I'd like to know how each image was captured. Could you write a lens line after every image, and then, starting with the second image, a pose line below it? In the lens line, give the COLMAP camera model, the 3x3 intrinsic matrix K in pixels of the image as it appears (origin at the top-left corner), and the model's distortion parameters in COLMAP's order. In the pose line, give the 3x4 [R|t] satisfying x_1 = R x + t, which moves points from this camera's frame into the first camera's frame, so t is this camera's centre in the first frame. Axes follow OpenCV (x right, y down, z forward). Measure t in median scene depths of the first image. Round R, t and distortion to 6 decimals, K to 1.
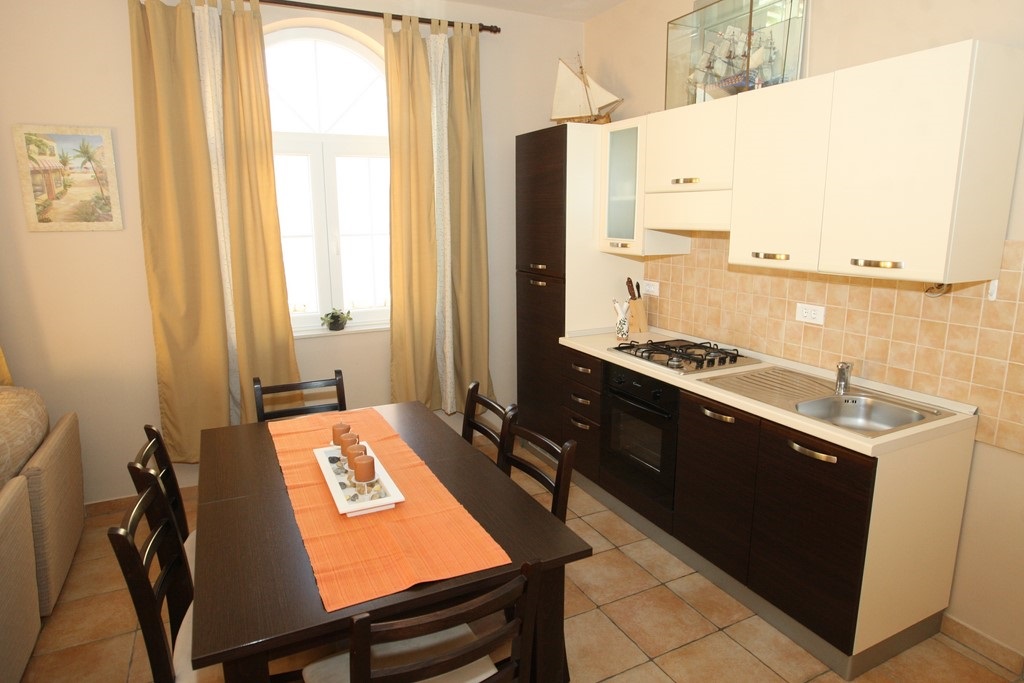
lens RADIAL K [[619.0, 0, 514.7], [0, 619.0, 336.5], [0, 0, 1]] dist [-0.040102, 0.021857]
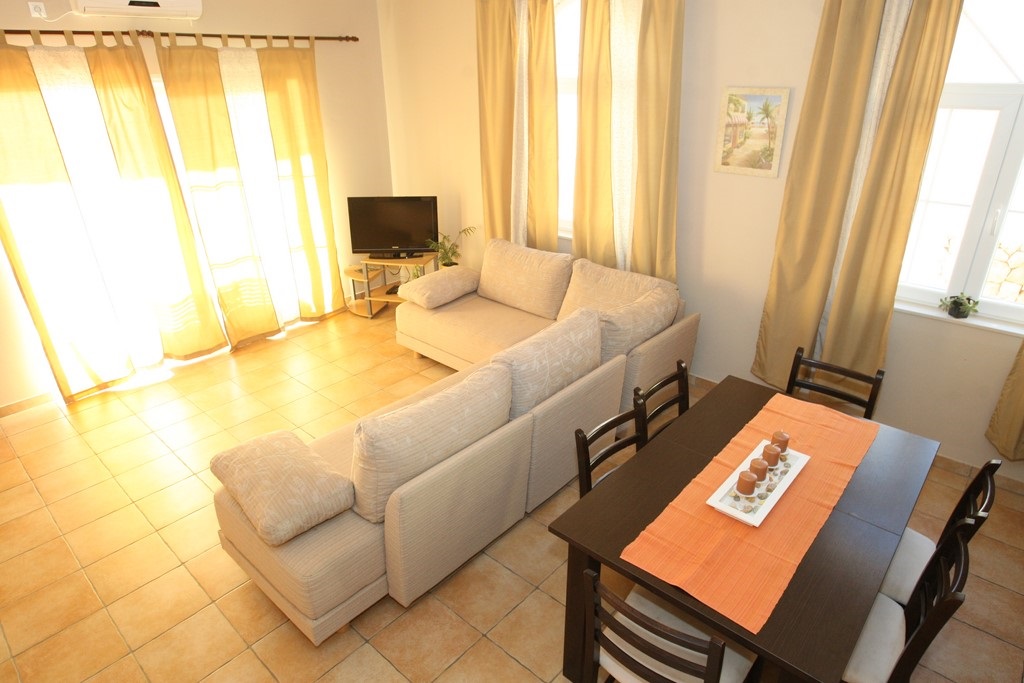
lens RADIAL K [[619.0, 0, 514.7], [0, 619.0, 336.5], [0, 0, 1]] dist [-0.040102, 0.021857]
pose [[0.376220, 0.382009, -0.844113, 0.281387], [-0.173699, 0.923975, 0.340733, -0.217581], [0.910103, 0.018431, 0.413973, 0.075026]]
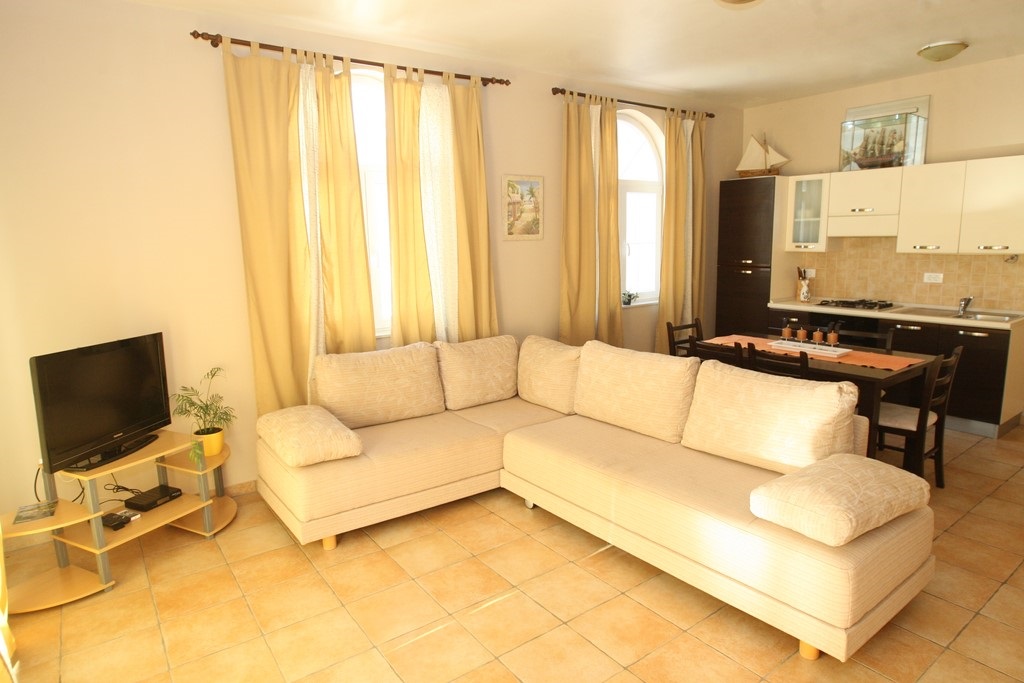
lens RADIAL K [[595.7, 0, 514.2], [0, 595.7, 342.0], [0, 0, 1]] dist [-0.038317, 0.001484]
pose [[0.985244, -0.043890, 0.165432, -1.030541], [0.048409, 0.998554, -0.023386, 0.130772], [-0.164166, 0.031049, 0.985944, -0.534894]]
